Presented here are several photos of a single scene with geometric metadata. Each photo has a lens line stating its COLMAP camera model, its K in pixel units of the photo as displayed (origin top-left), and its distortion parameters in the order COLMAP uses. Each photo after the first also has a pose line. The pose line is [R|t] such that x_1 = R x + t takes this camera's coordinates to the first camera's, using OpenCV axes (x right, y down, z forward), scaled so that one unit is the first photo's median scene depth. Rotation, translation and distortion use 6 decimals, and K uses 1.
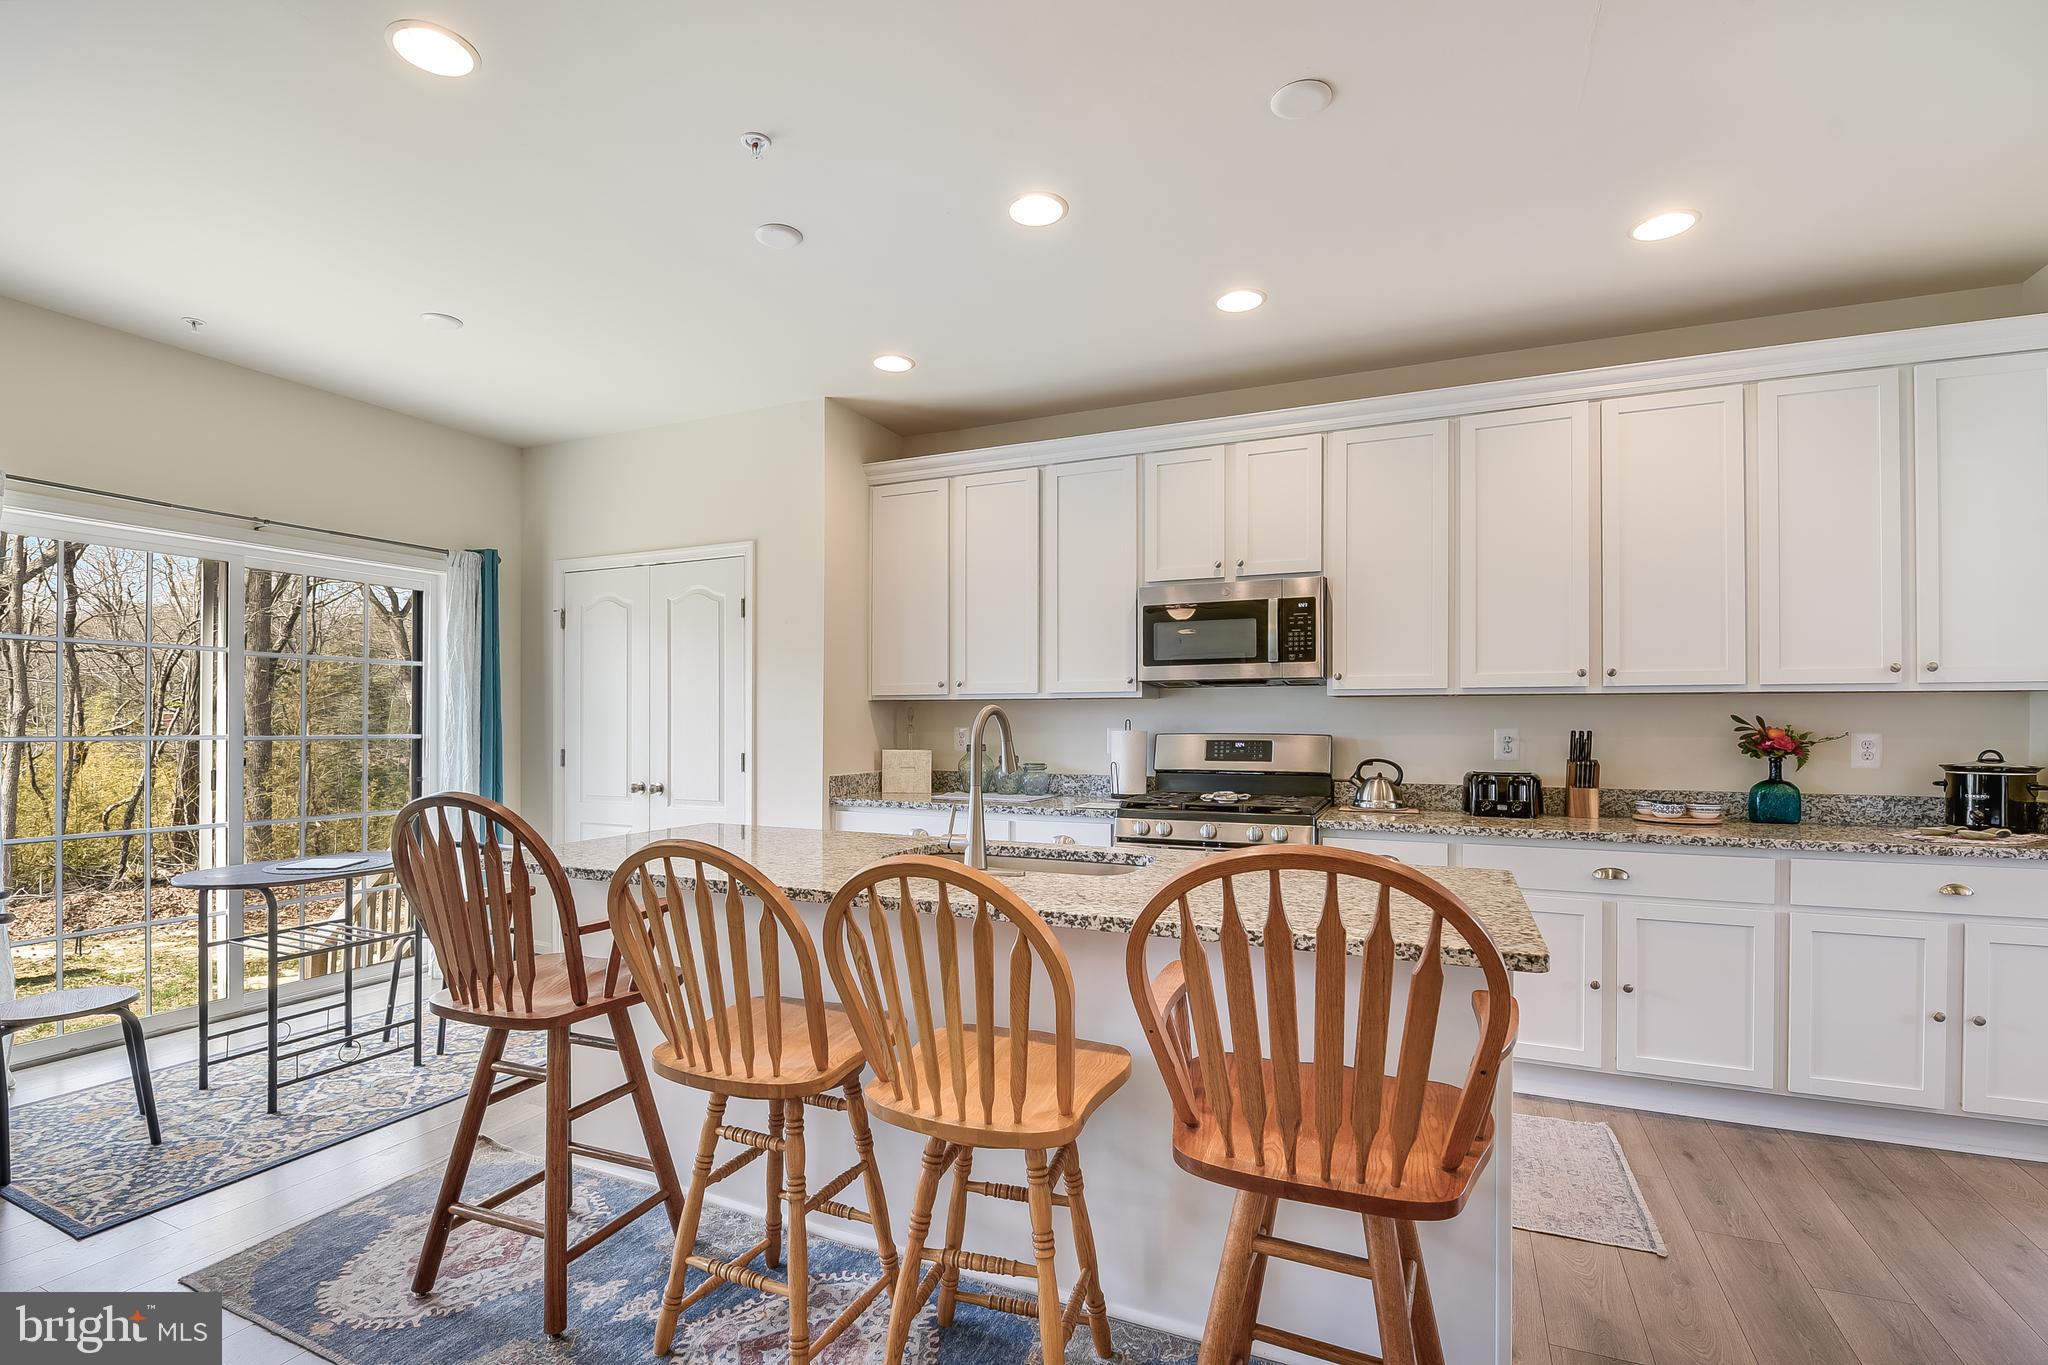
lens RADIAL K [[900.0, 0, 1019.8], [0, 900.0, 710.5], [0, 0, 1]] dist [-0.008577, -0.005594]
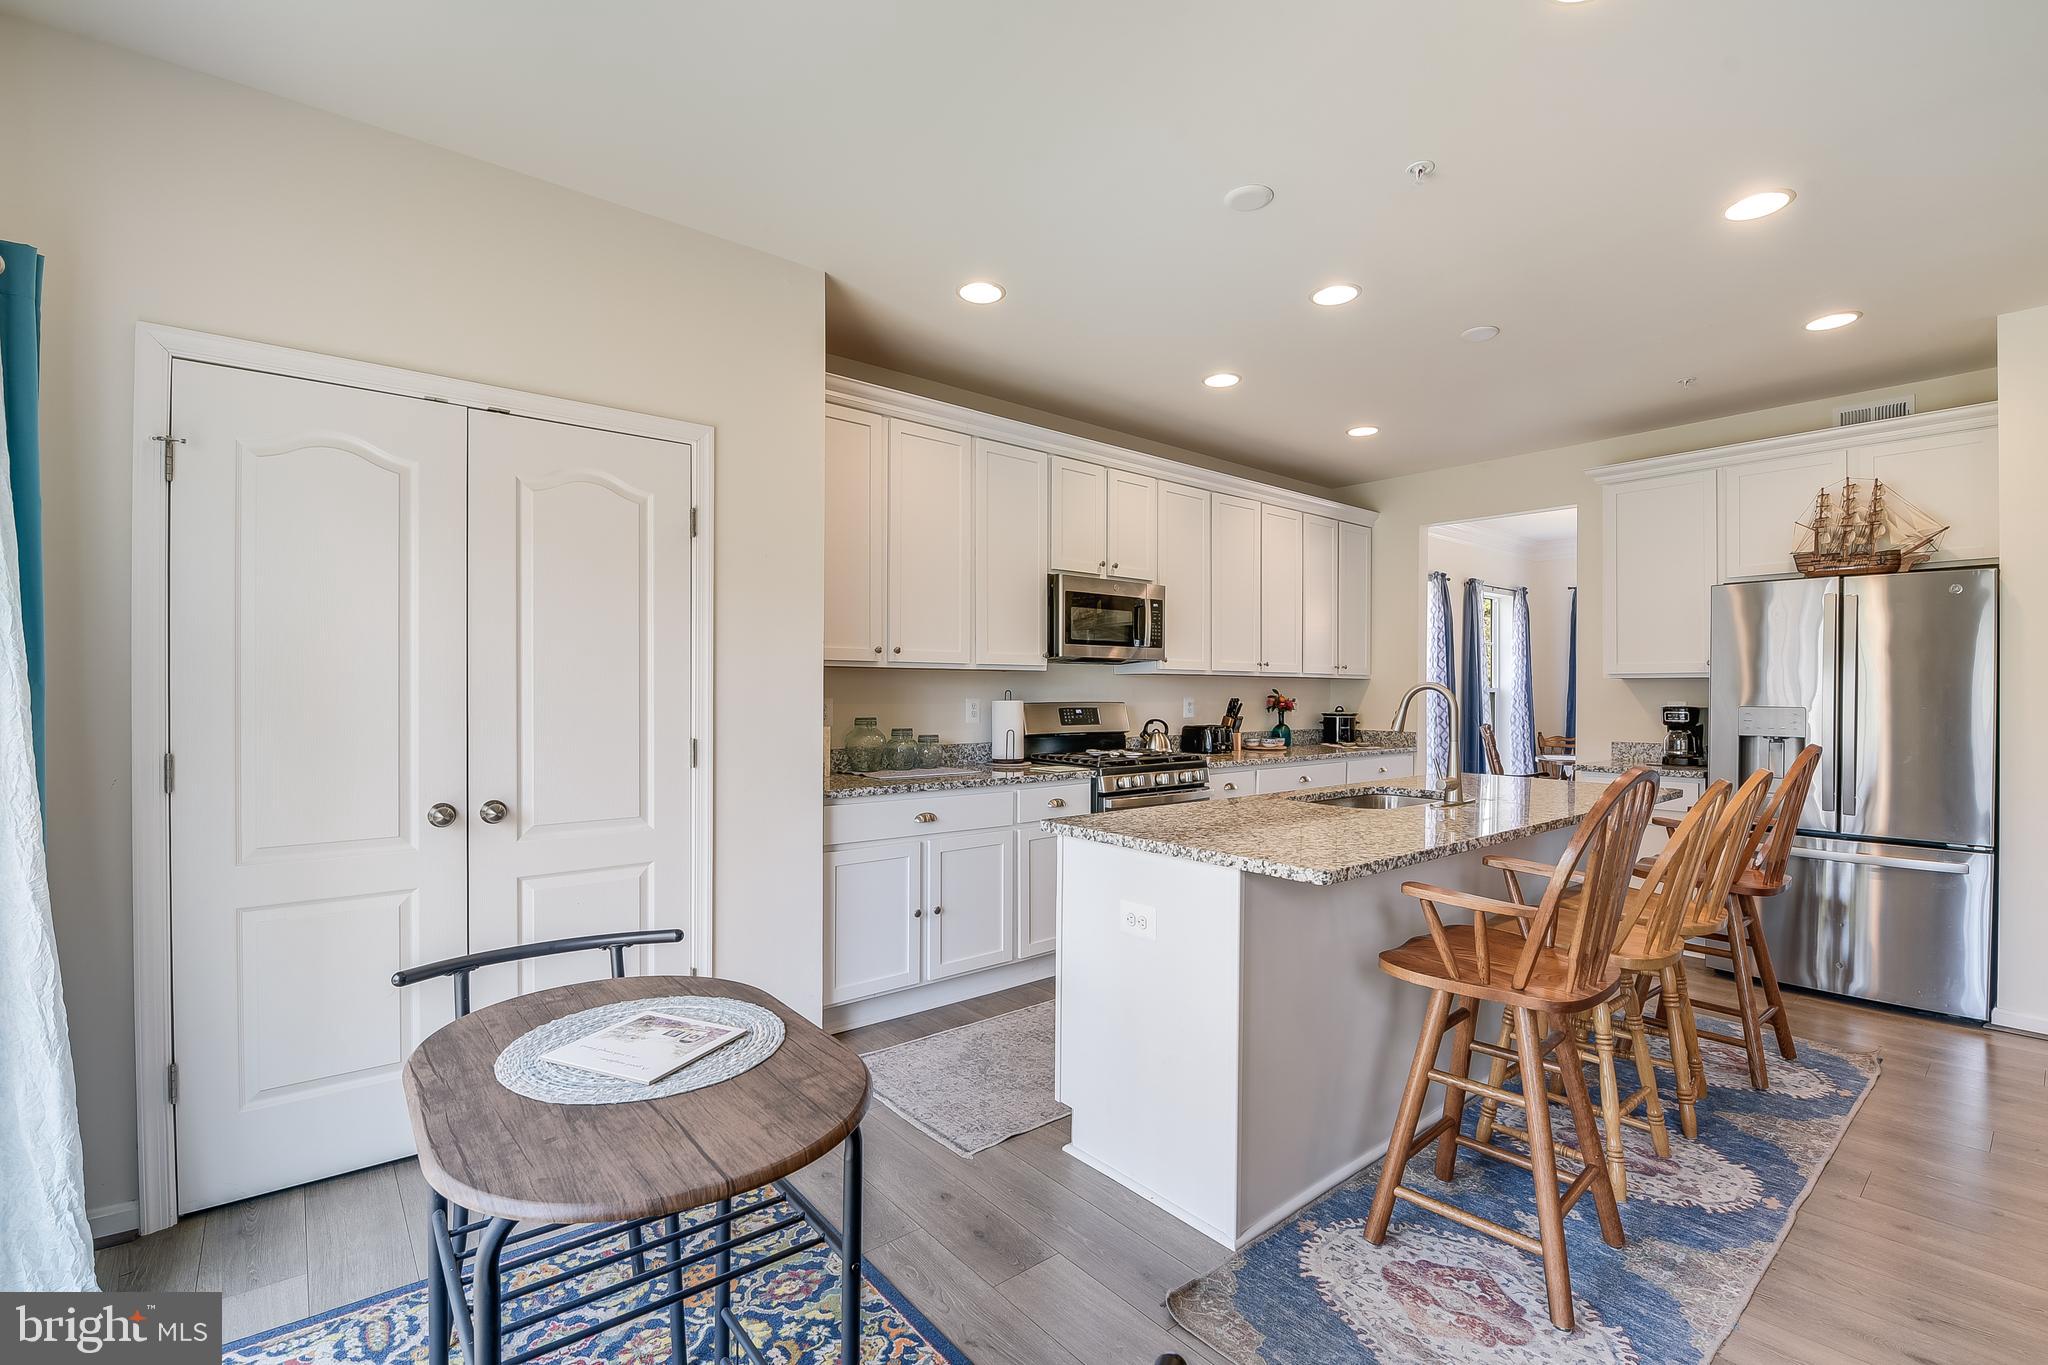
lens RADIAL K [[900.0, 0, 1050.4], [0, 900.0, 691.0], [0, 0, 1]] dist [-0.008577, -0.005594]
pose [[0.429394, -0.000752, 0.903117, -0.890228], [-0.017029, 0.999815, 0.008929, 0.000349], [-0.902957, -0.019213, 0.429301, 0.524264]]
